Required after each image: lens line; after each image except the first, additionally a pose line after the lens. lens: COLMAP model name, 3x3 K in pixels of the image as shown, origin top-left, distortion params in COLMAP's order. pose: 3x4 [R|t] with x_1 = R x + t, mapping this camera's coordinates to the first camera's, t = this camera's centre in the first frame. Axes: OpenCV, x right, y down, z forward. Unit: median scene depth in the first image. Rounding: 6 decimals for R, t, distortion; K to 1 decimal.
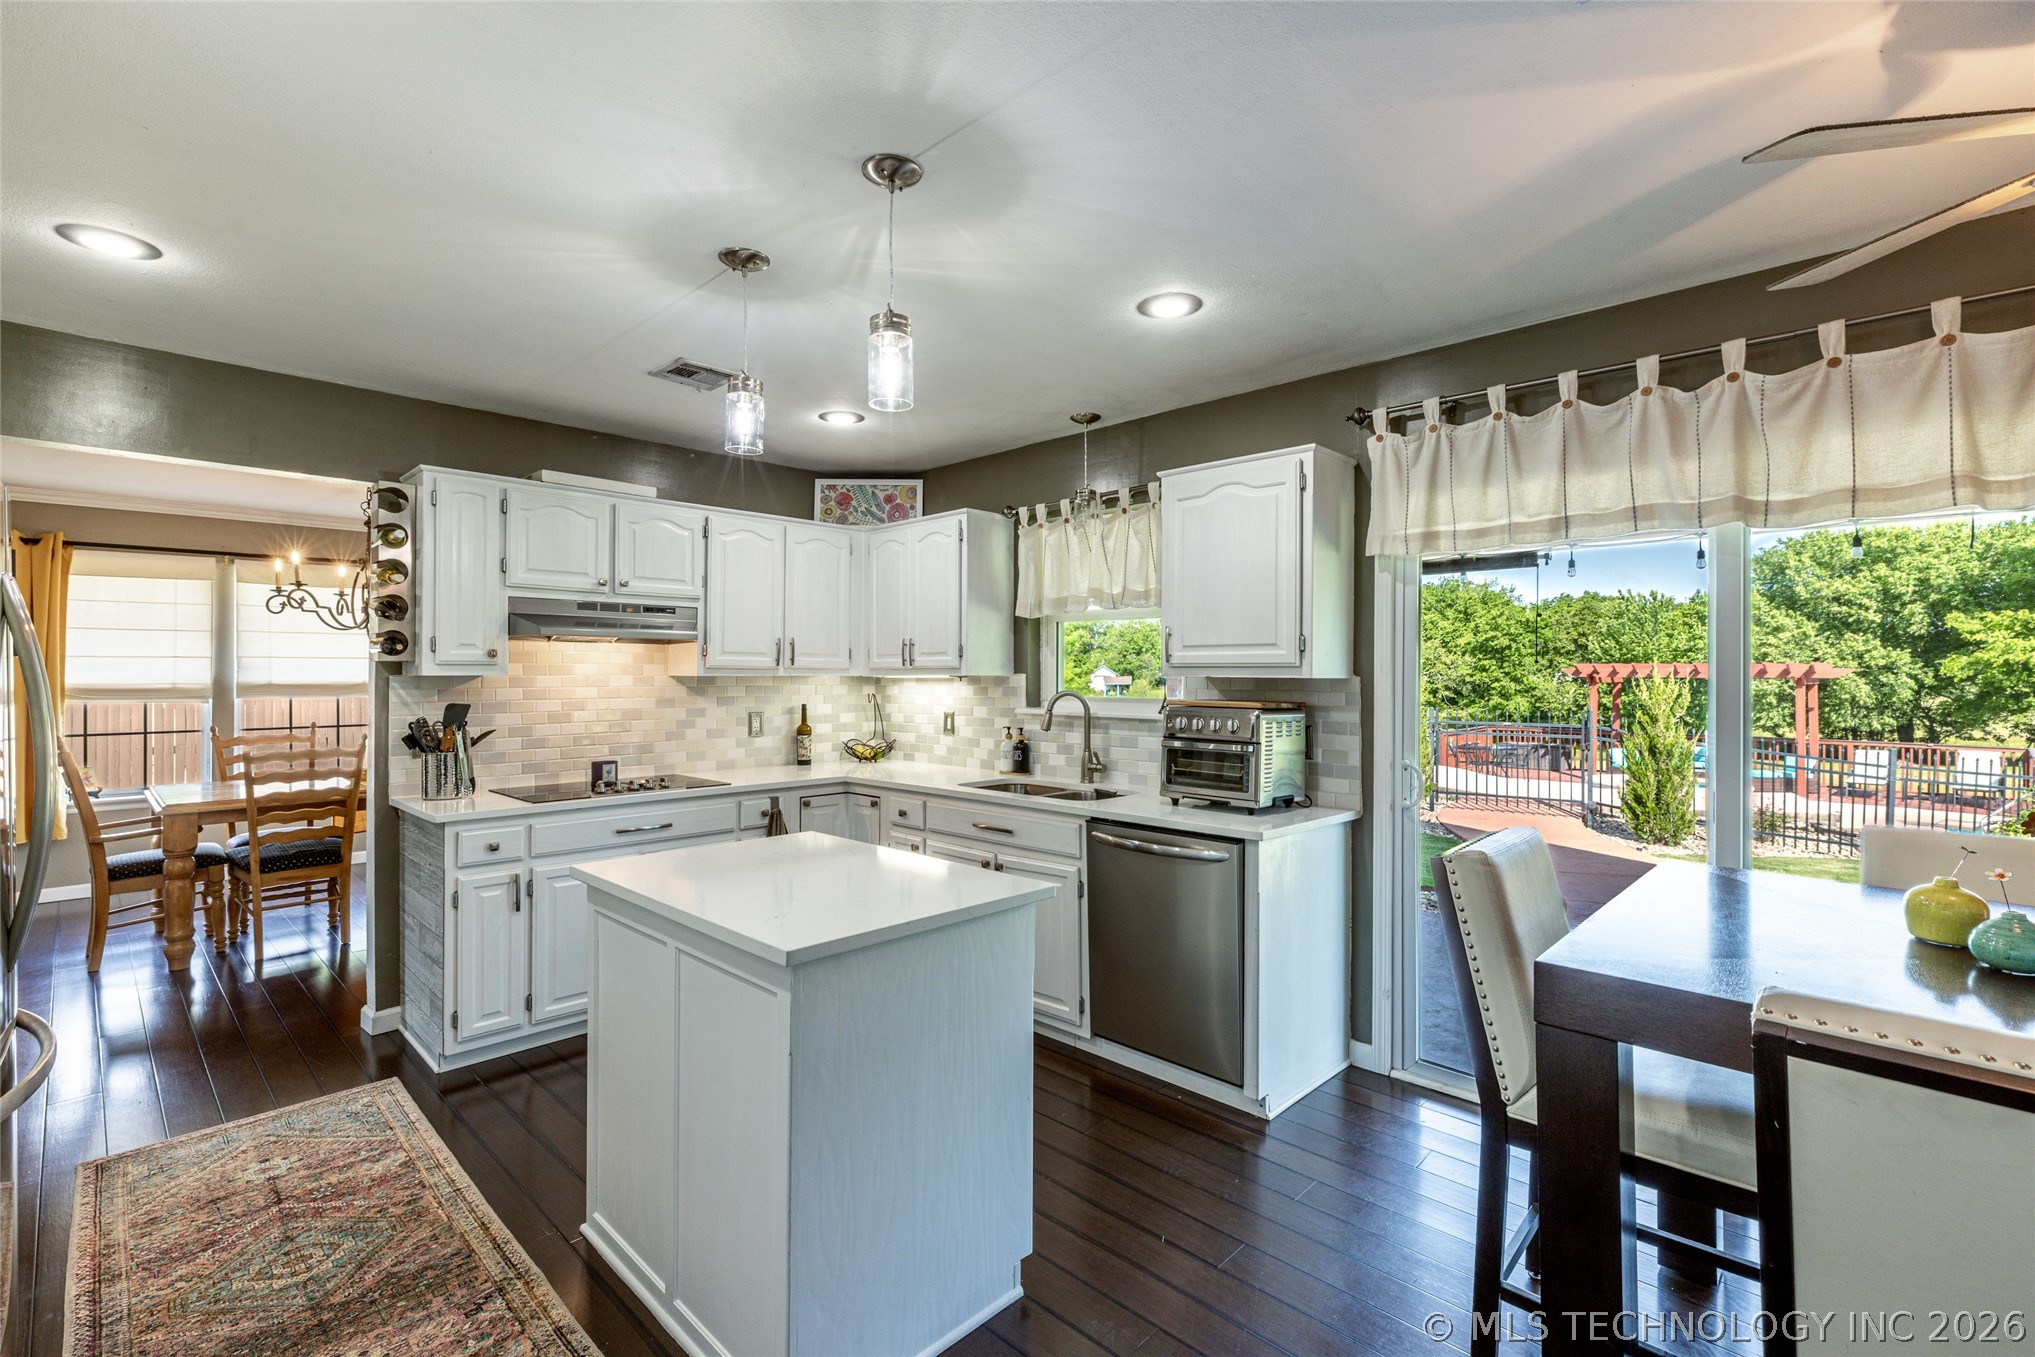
lens RADIAL K [[907.3, 0, 1018.2], [0, 907.3, 668.0], [0, 0, 1]] dist [-0.000368, 0.000867]
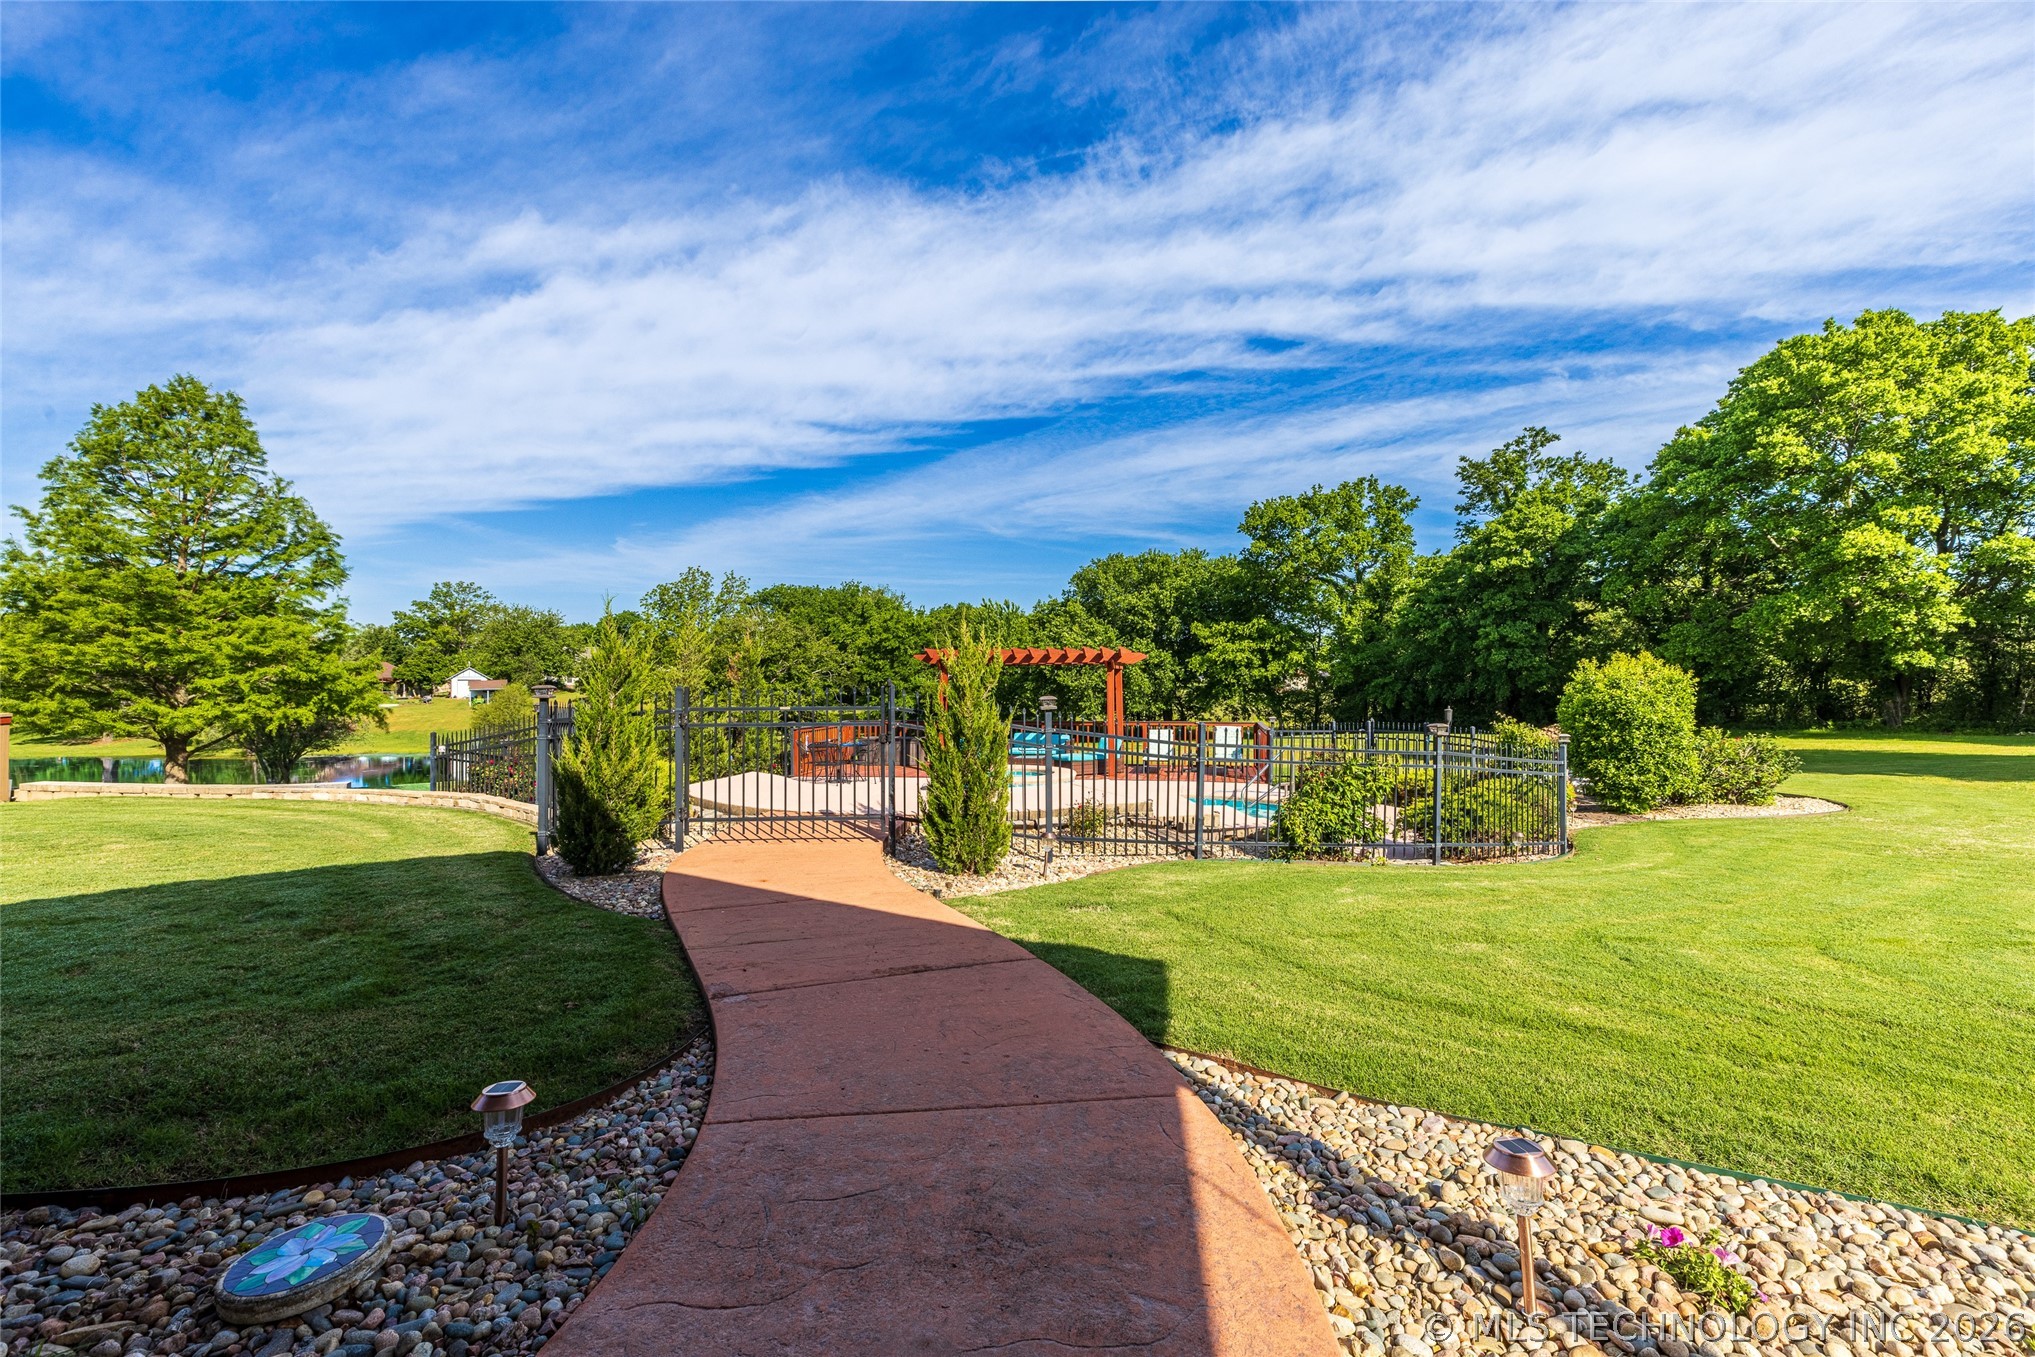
lens RADIAL K [[902.5, 0, 1014.0], [0, 902.5, 671.5], [0, 0, 1]] dist [0.001895, 0.000266]
pose [[0.818734, -0.003502, 0.574162, 0.066248], [0.004324, 0.999991, -0.000066, 0.007907], [-0.574157, 0.002536, 0.818741, 0.080967]]
